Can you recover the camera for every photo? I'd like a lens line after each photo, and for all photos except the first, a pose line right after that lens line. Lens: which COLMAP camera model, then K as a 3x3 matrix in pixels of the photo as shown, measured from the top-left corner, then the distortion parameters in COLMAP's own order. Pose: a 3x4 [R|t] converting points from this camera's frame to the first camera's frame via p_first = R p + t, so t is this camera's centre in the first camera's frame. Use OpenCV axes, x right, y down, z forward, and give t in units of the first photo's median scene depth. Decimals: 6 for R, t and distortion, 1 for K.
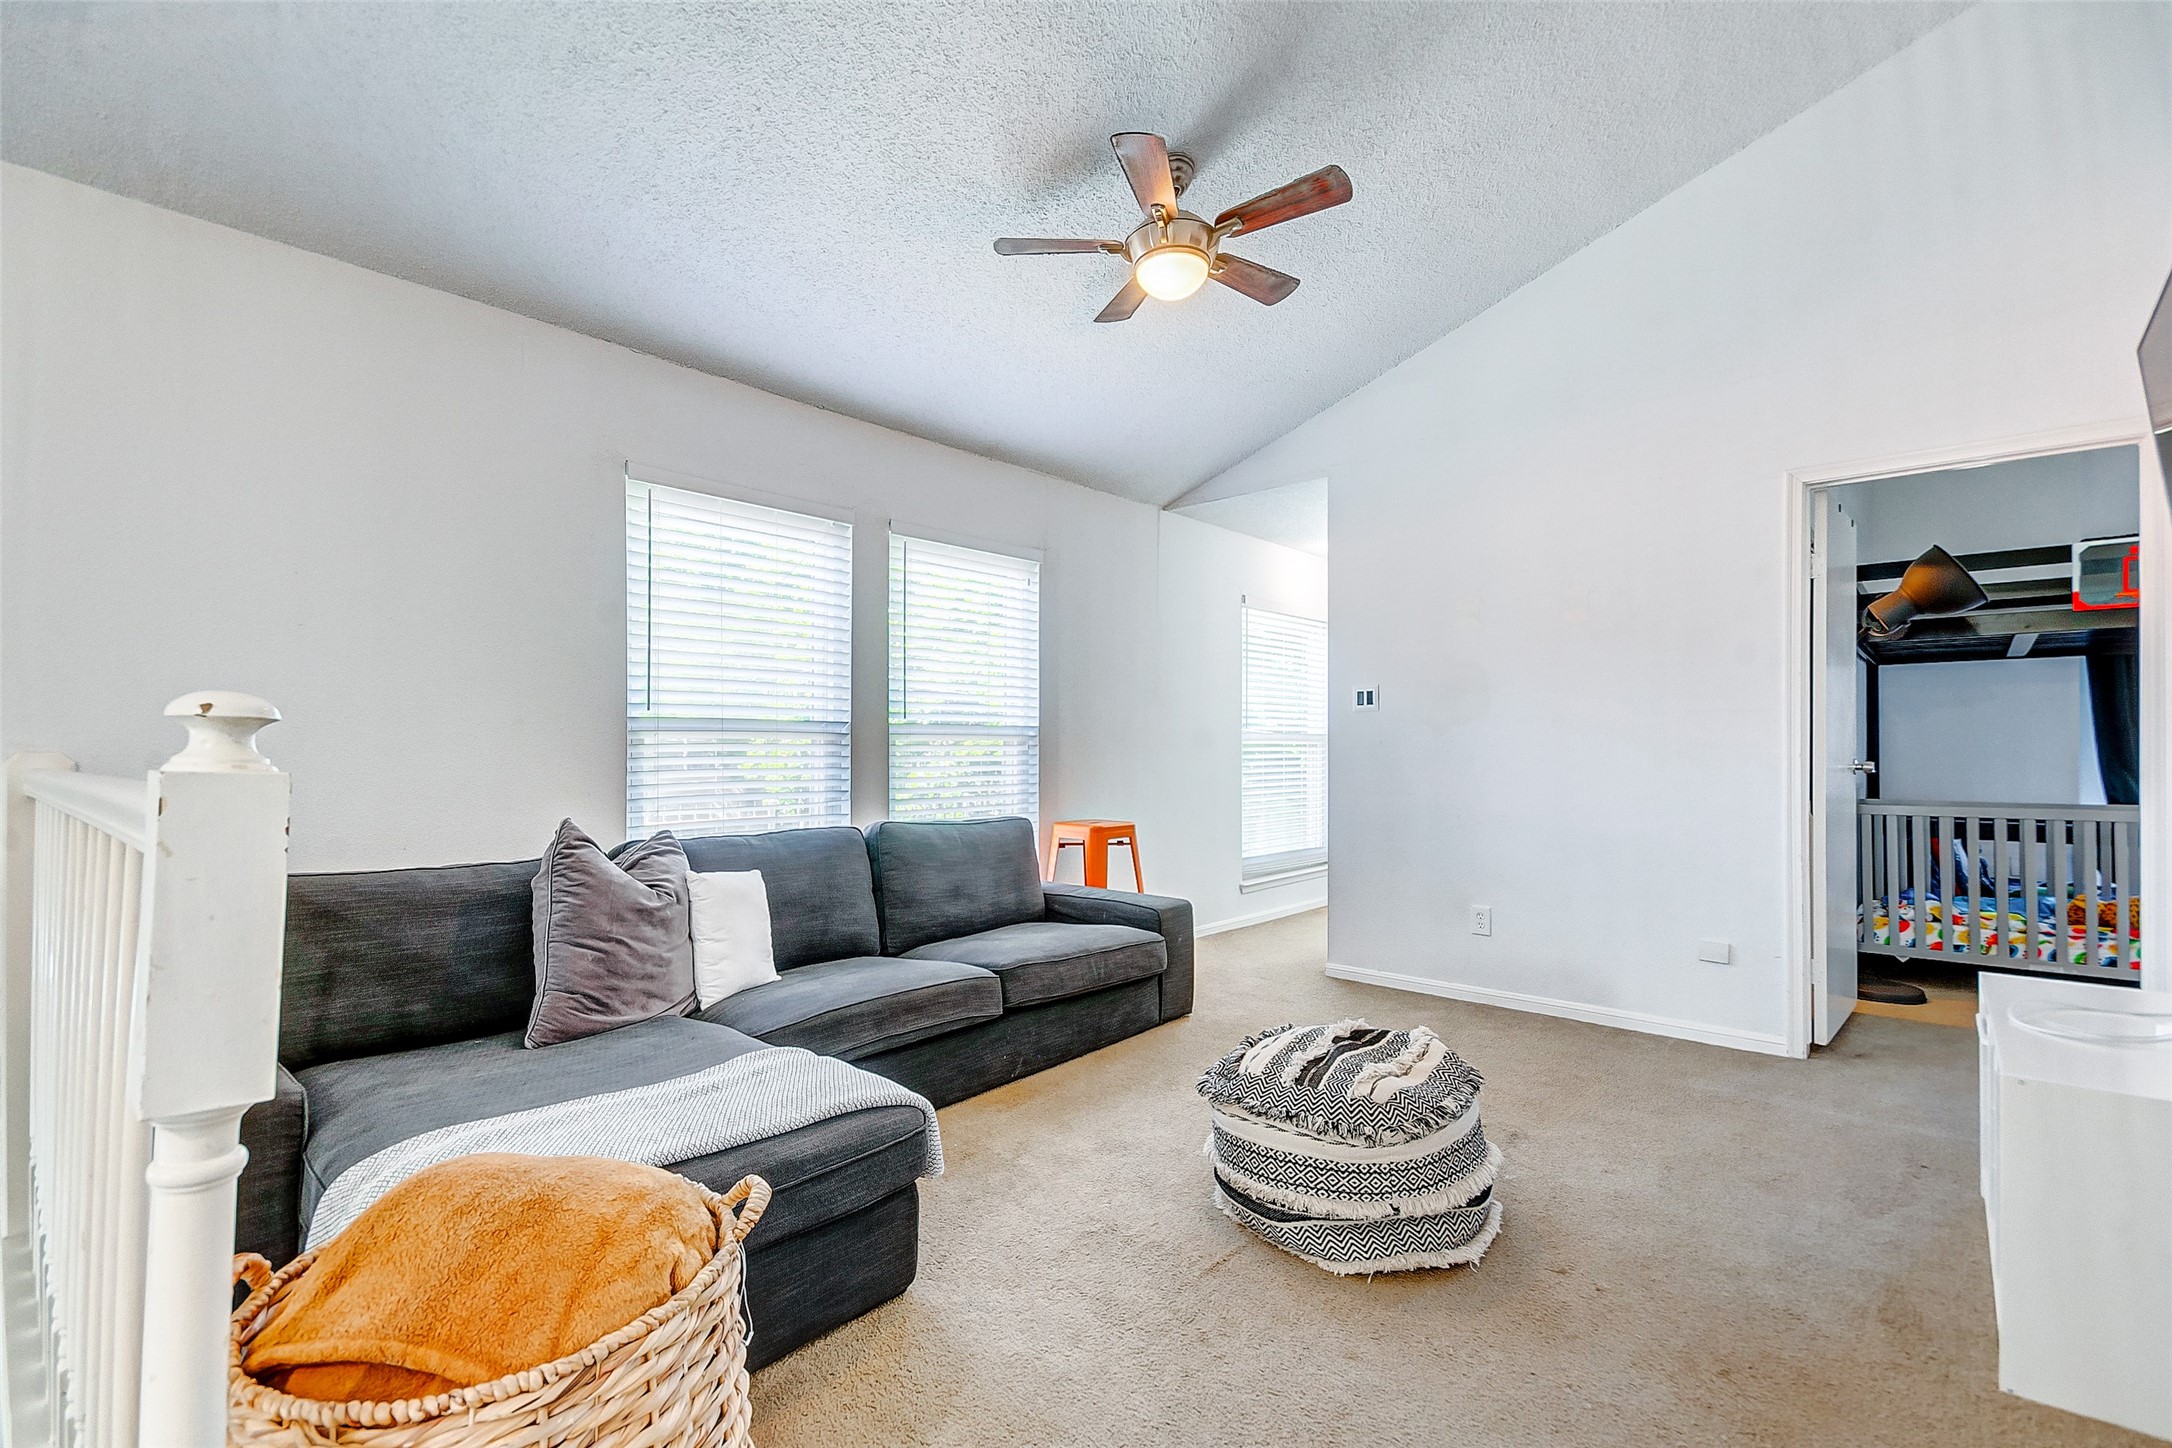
lens RADIAL K [[984.8, 0, 1086.8], [0, 984.8, 717.0], [0, 0, 1]] dist [0.014295, -0.000414]
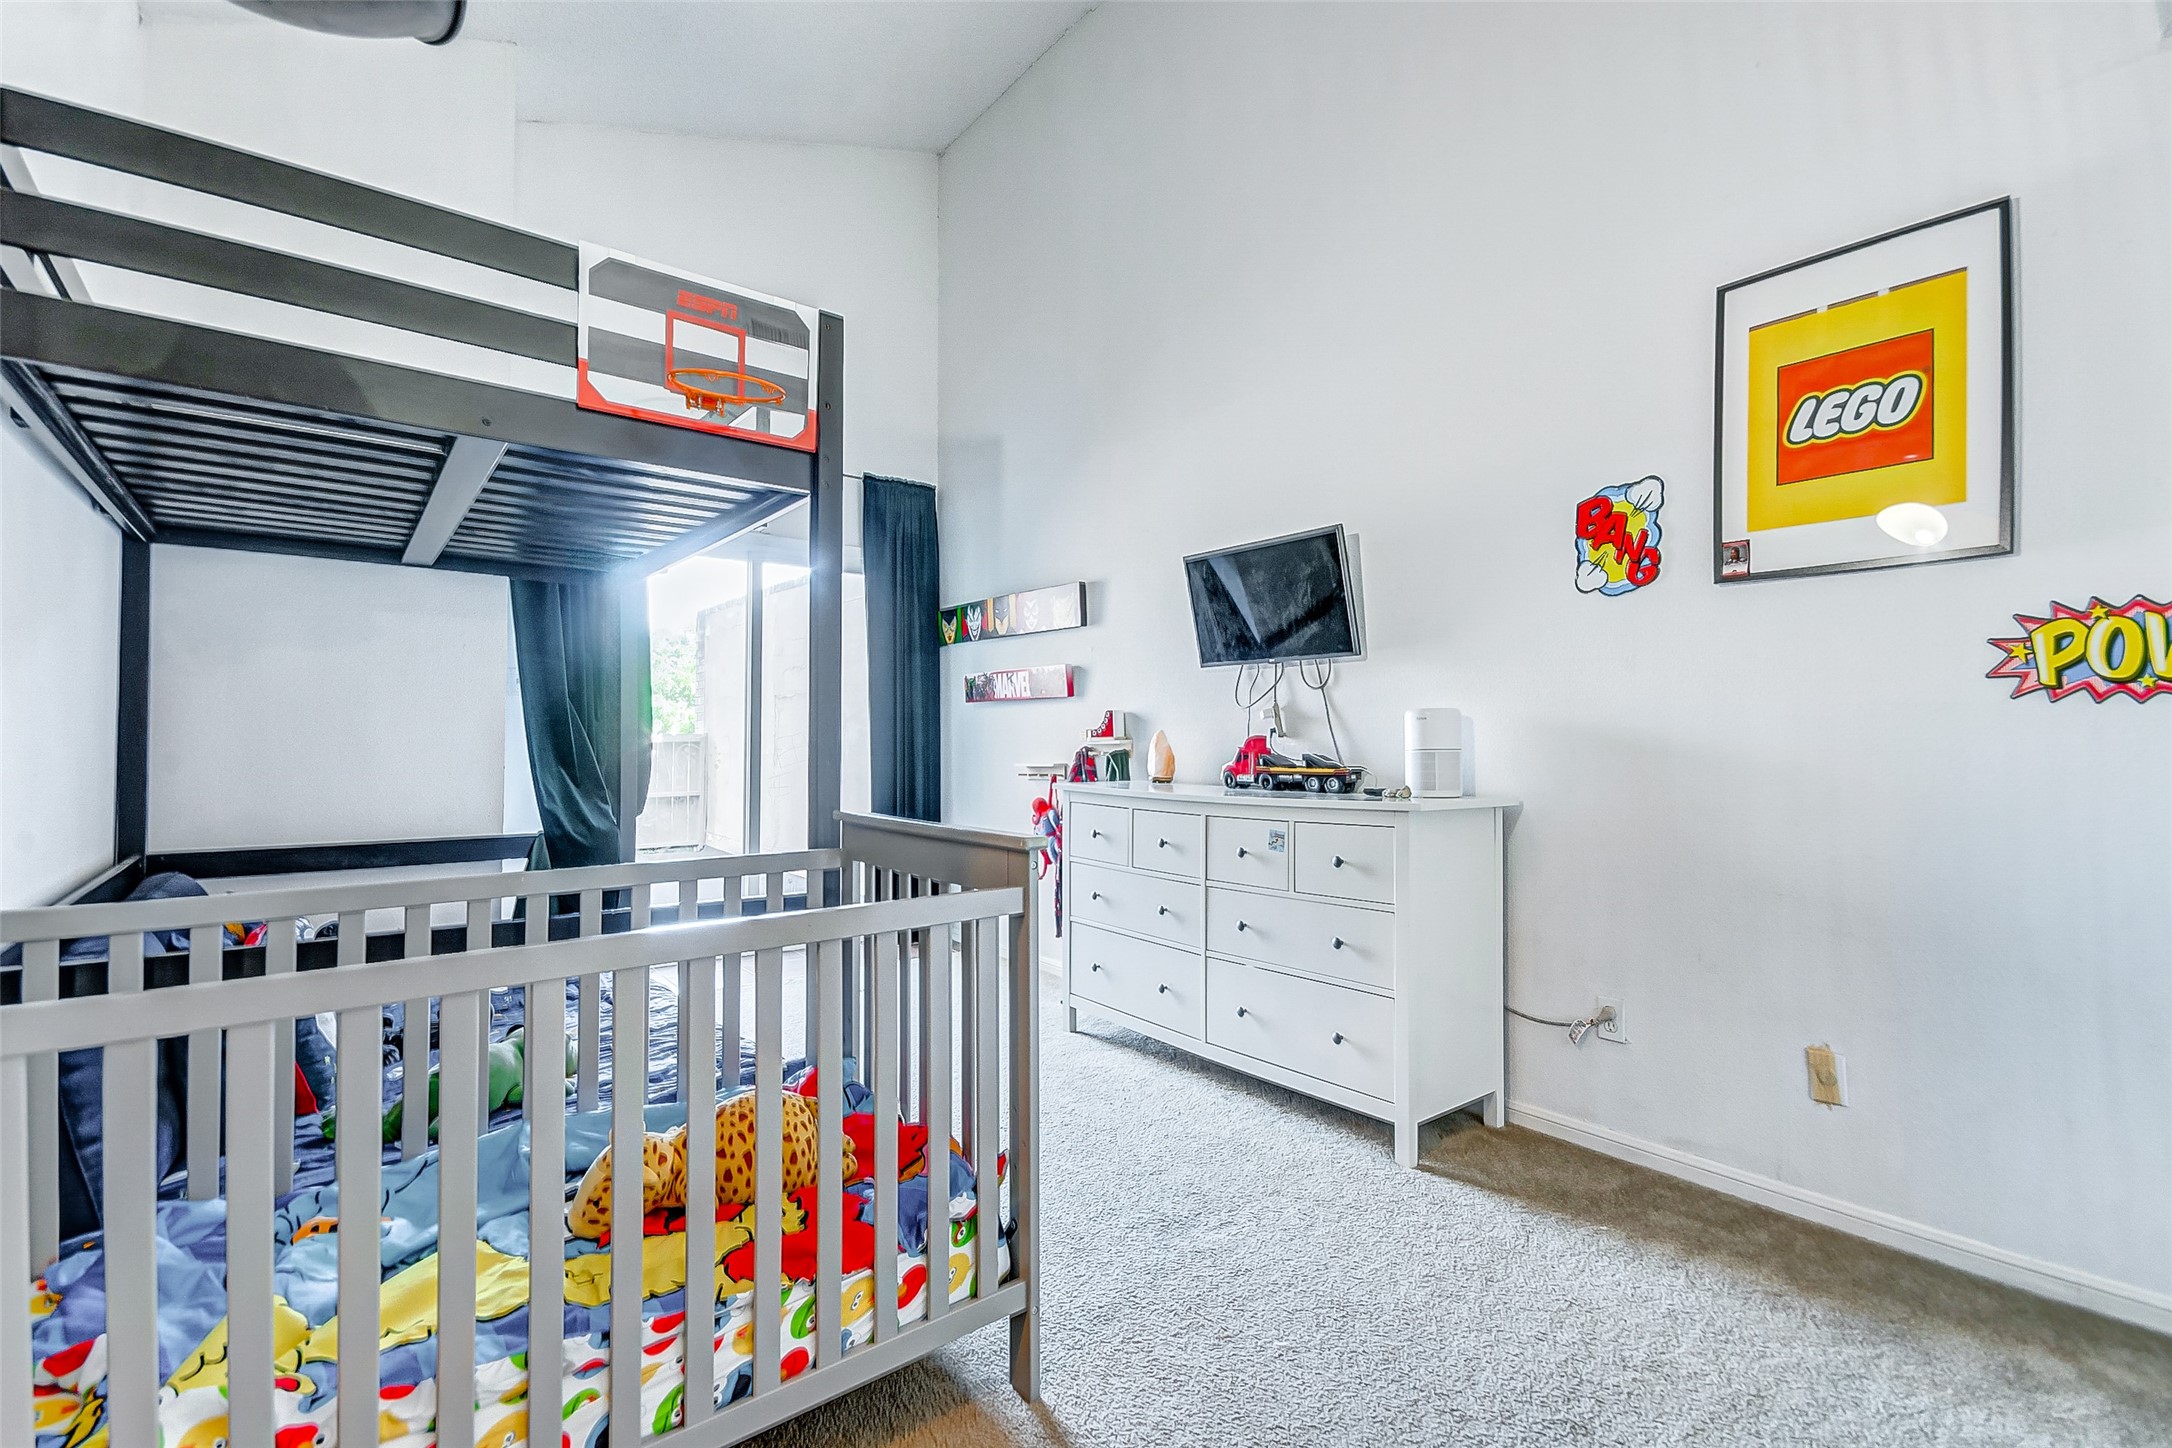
lens RADIAL K [[984.8, 0, 1086.8], [0, 984.8, 717.0], [0, 0, 1]] dist [0.014295, -0.000414]
pose [[0.190381, 0.001011, 0.981710, 0.620951], [-0.025669, 0.999663, 0.003948, 0.021171], [-0.981375, -0.025951, 0.190343, 0.709635]]
